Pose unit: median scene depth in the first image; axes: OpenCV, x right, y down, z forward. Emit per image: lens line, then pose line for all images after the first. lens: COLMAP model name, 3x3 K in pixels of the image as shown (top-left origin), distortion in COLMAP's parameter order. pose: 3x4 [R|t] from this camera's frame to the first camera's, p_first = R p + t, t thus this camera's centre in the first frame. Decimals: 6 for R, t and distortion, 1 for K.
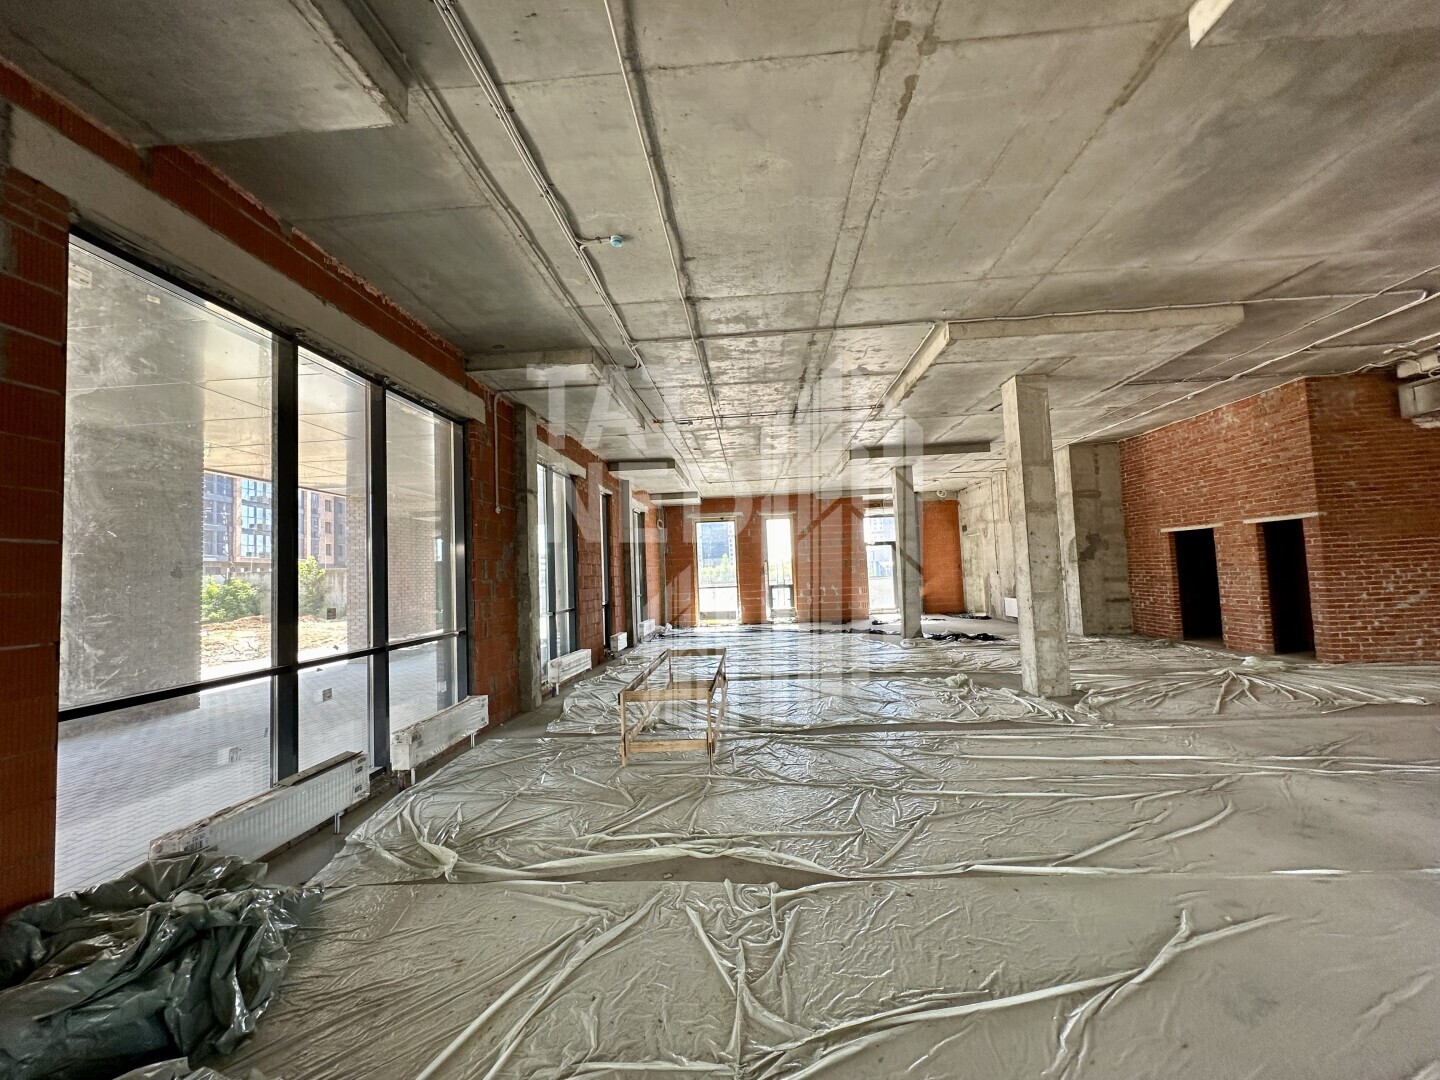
lens RADIAL K [[572.4, 0, 712.4], [0, 572.4, 539.9], [0, 0, 1]] dist [0.001916, 0.000205]
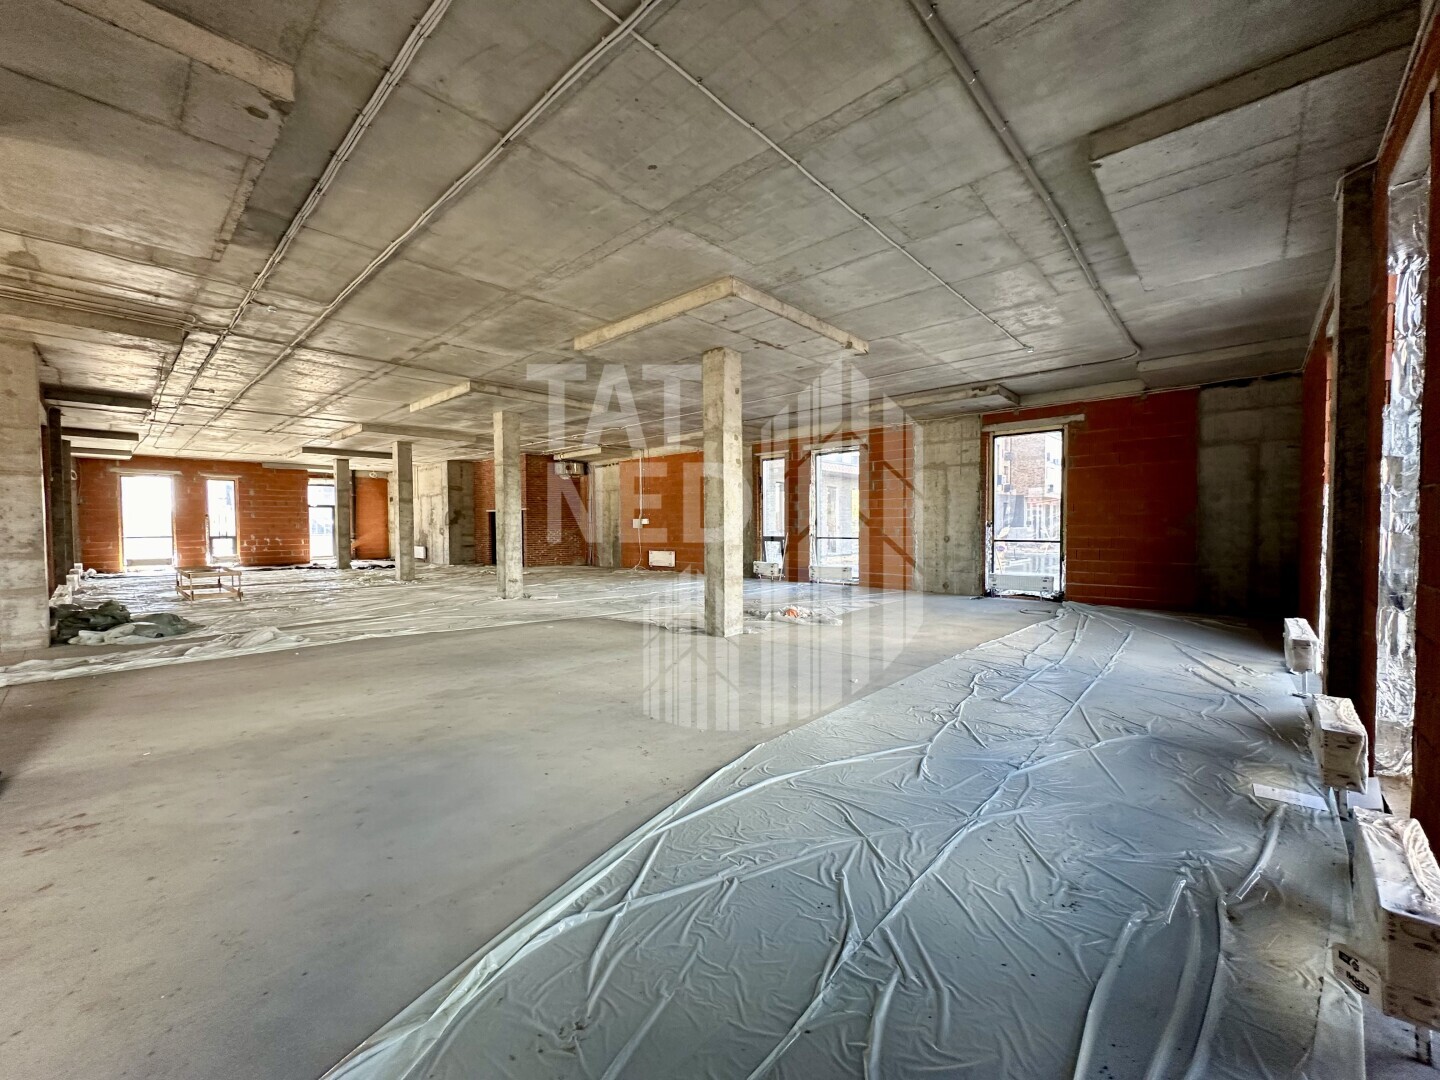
lens RADIAL K [[572.4, 0, 724.2], [0, 572.4, 541.1], [0, 0, 1]] dist [0.001916, 0.000205]
pose [[0.618936, 0.012889, 0.785336, -0.223806], [-0.065807, 0.997201, 0.035498, -0.029109], [-0.782680, -0.073652, 0.618051, -0.724622]]
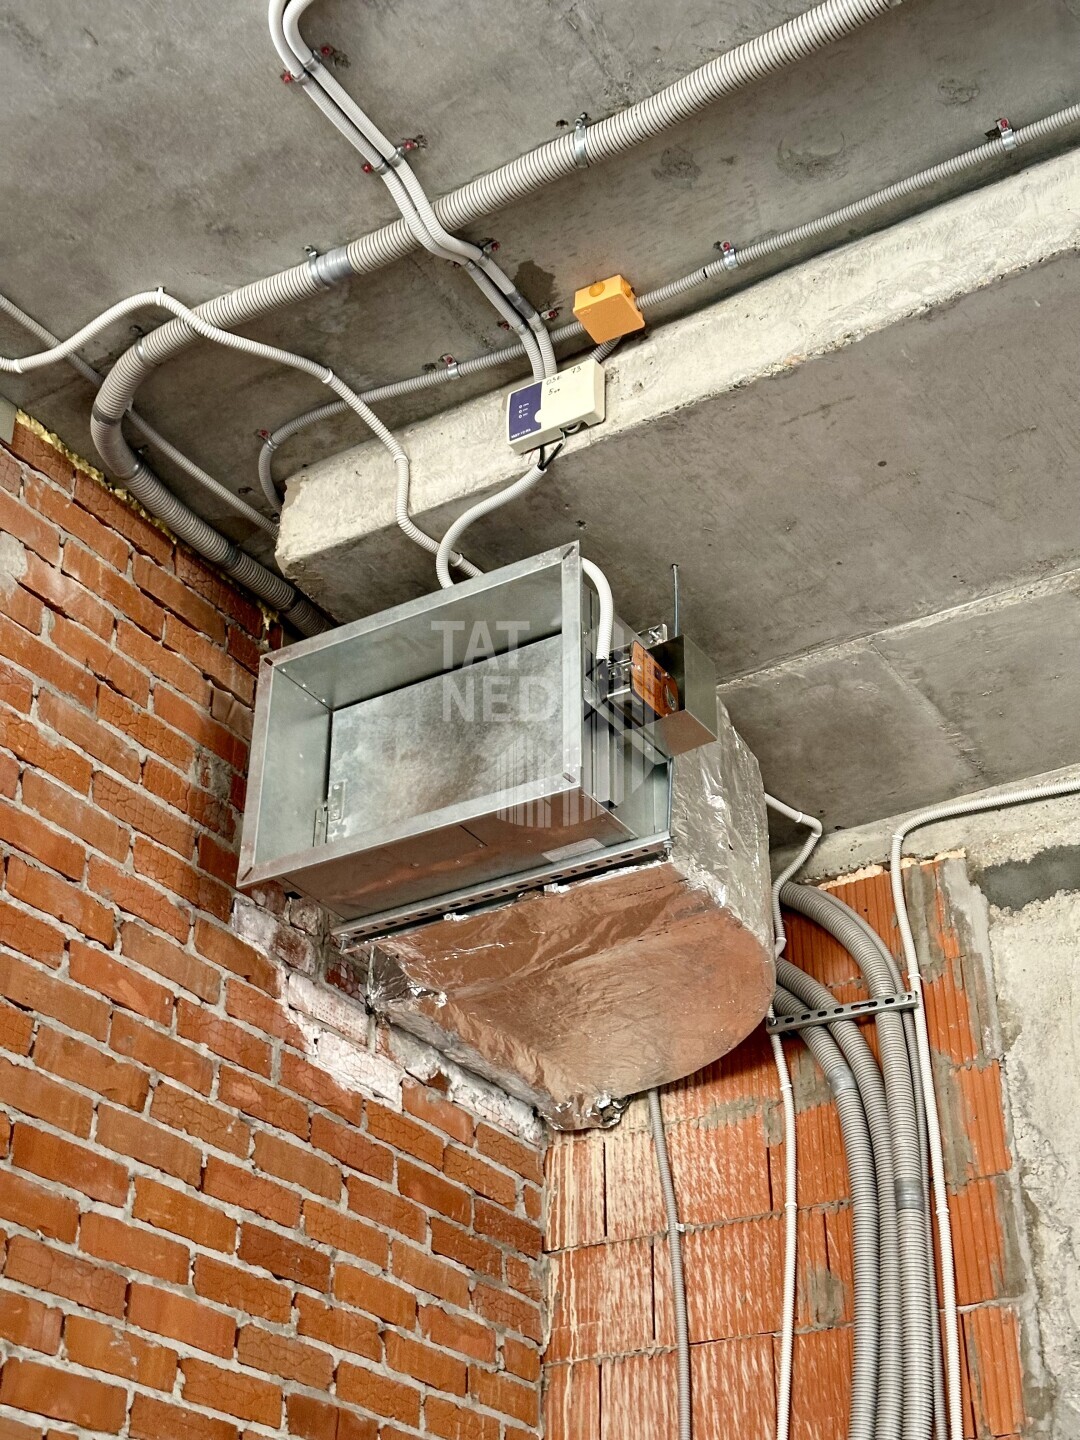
lens RADIAL K [[1996.3, 0, 540.2], [0, 1996.3, 718.5], [0, 0, 1]] dist [-0.013764, 0.000000]
pose [[0.455723, 0.523879, 0.719630, 0.521037], [-0.080558, 0.829419, -0.552788, -0.014662], [-0.886469, 0.193947, 0.420188, 0.435715]]
